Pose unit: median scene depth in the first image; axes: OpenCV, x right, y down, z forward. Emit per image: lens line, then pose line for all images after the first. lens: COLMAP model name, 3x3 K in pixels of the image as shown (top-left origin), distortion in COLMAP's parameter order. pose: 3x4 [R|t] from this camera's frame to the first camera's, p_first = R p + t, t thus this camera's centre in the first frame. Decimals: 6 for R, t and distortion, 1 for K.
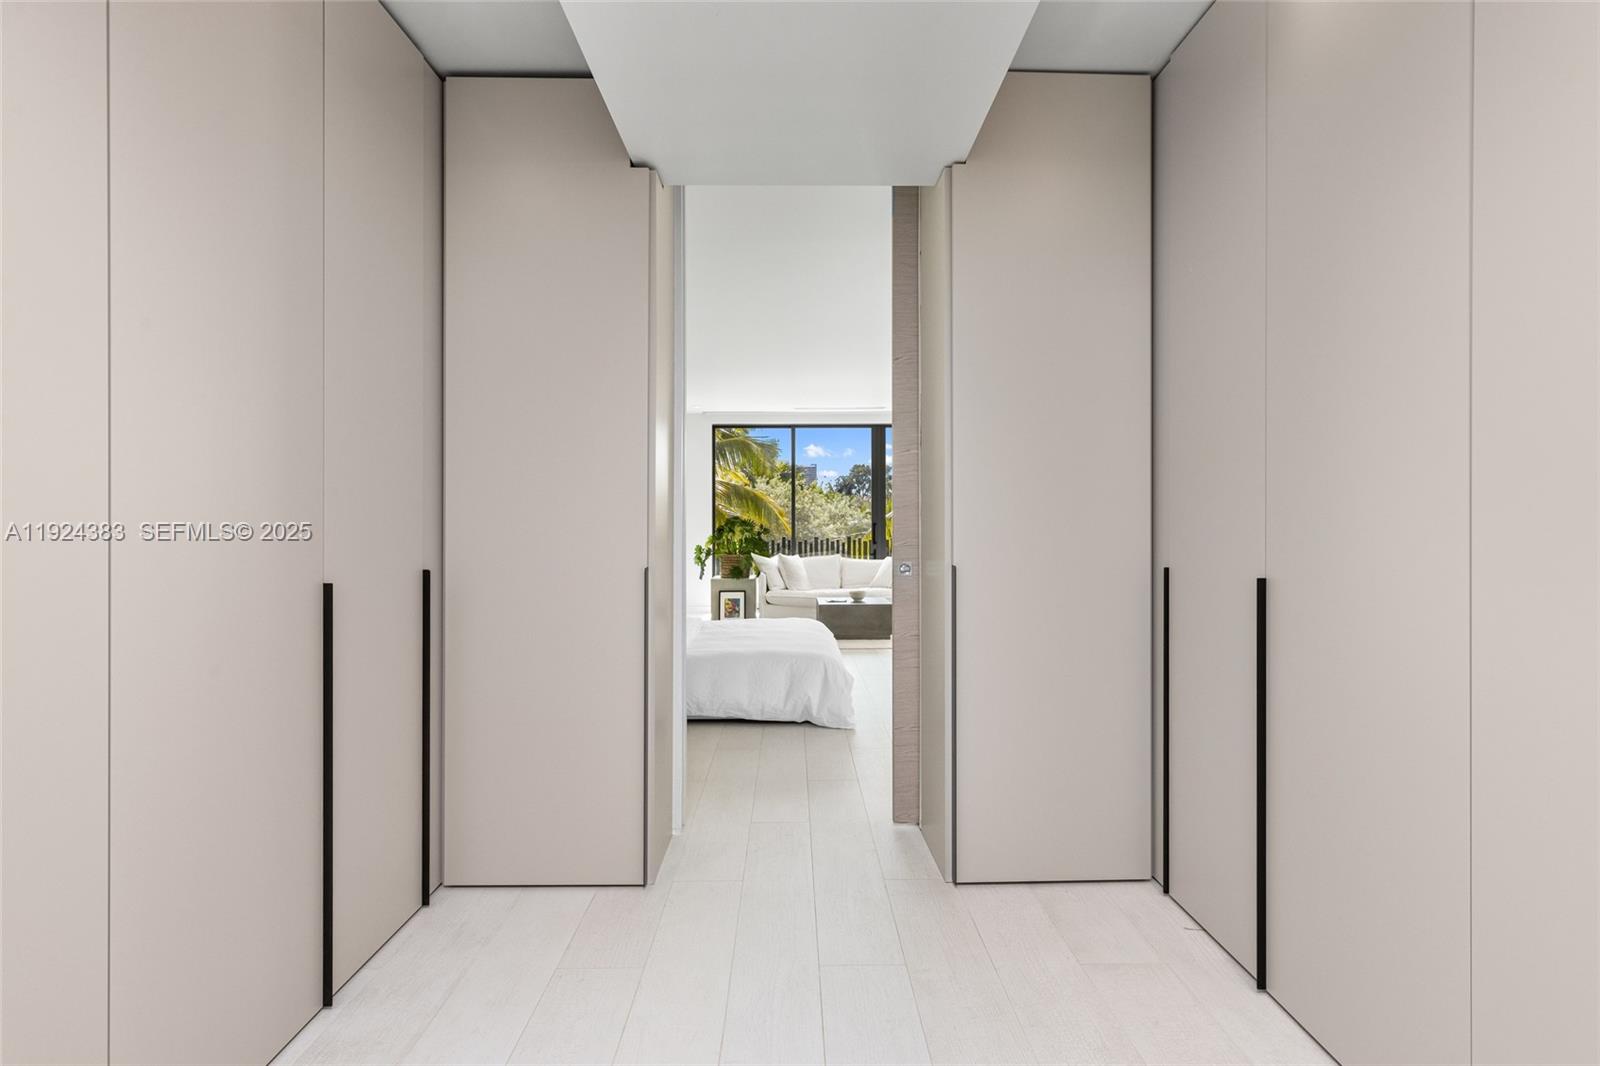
lens RADIAL K [[728.6, 0, 798.7], [0, 728.6, 524.4], [0, 0, 1]] dist [-0.000116, -0.000022]
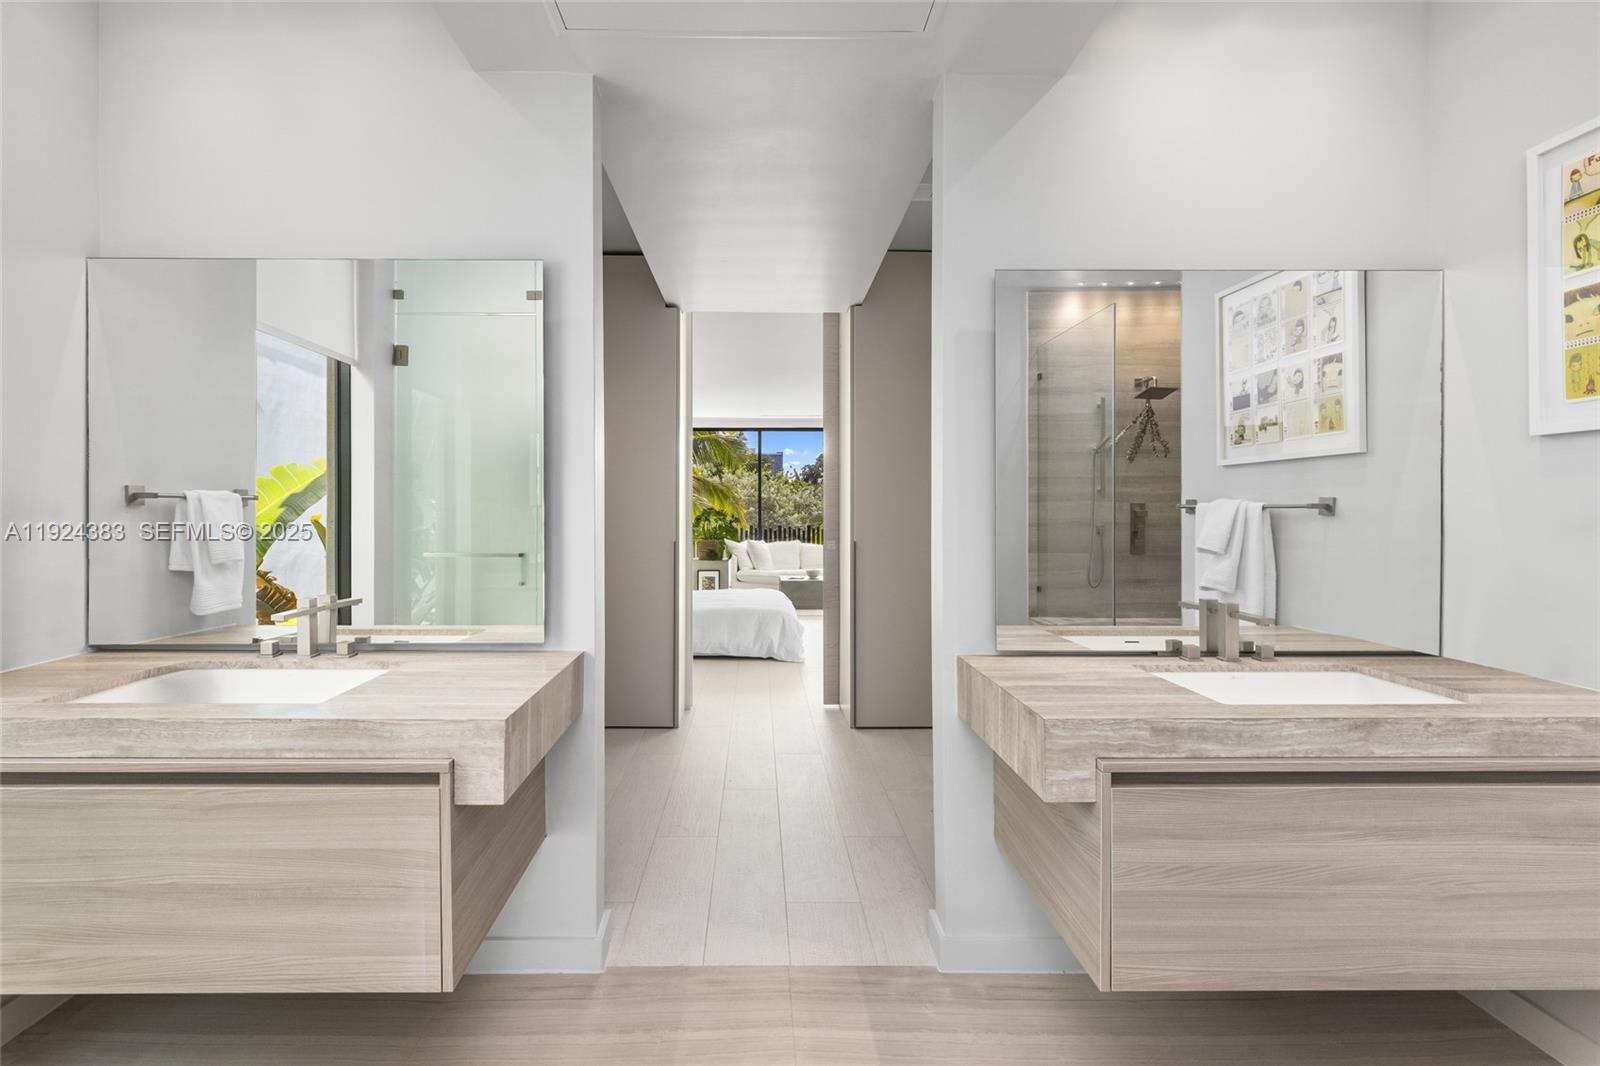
lens RADIAL K [[743.0, 0, 757.3], [0, 743.0, 513.2], [0, 0, 1]] dist [0.001411, 0.000512]
pose [[0.999948, 0.001598, -0.010060, 0.000538], [-0.001600, 0.999999, -0.000120, -0.001619], [0.010060, 0.000136, 0.999949, -0.190224]]
